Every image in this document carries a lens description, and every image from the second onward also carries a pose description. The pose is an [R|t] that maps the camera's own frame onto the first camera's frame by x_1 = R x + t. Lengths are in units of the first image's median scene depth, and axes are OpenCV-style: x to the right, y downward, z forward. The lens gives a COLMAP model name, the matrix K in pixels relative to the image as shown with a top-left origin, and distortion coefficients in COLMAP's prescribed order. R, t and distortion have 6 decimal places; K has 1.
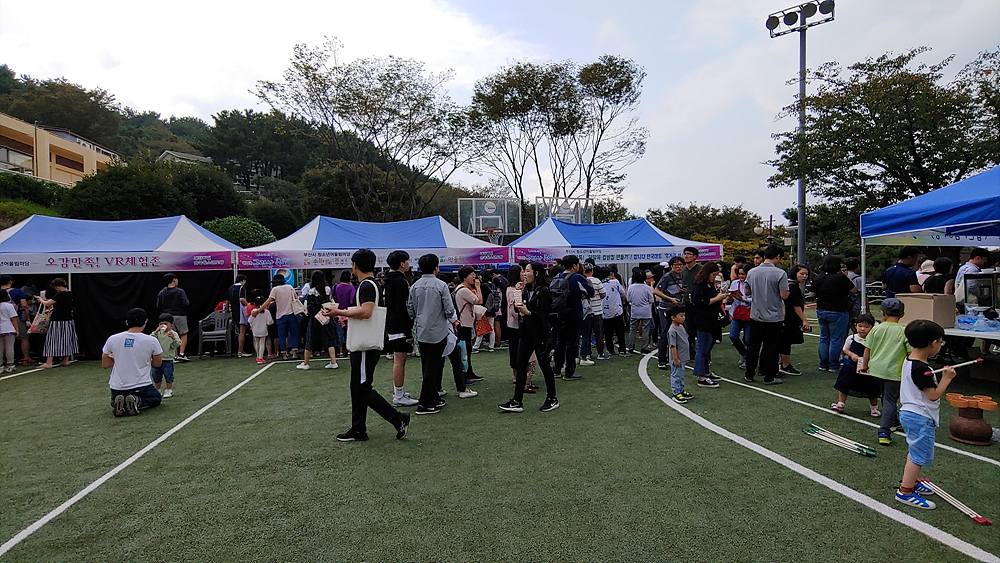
lens RADIAL K [[477.2, 0, 501.3], [0, 477.2, 283.6], [0, 0, 1]] dist [-0.010153, -0.005808]
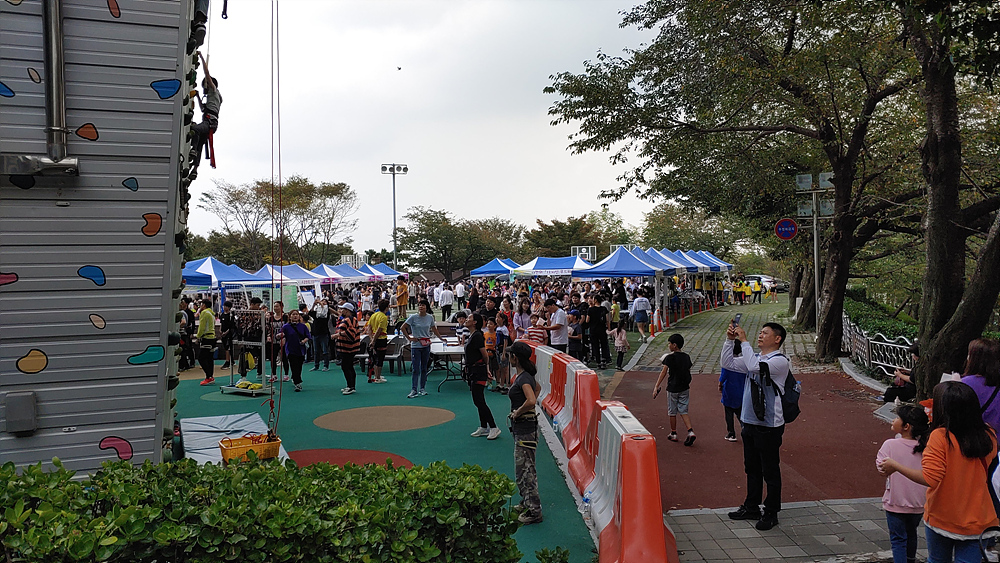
lens RADIAL K [[752.1, 0, 500.0], [0, 752.1, 281.5], [0, 0, 1]] dist [0.006520, -0.039852]
pose [[0.516145, 0.001290, 0.856500, -2.799263], [0.031115, 0.999311, -0.020255, 0.071717], [-0.855936, 0.037105, 0.515749, -1.616674]]
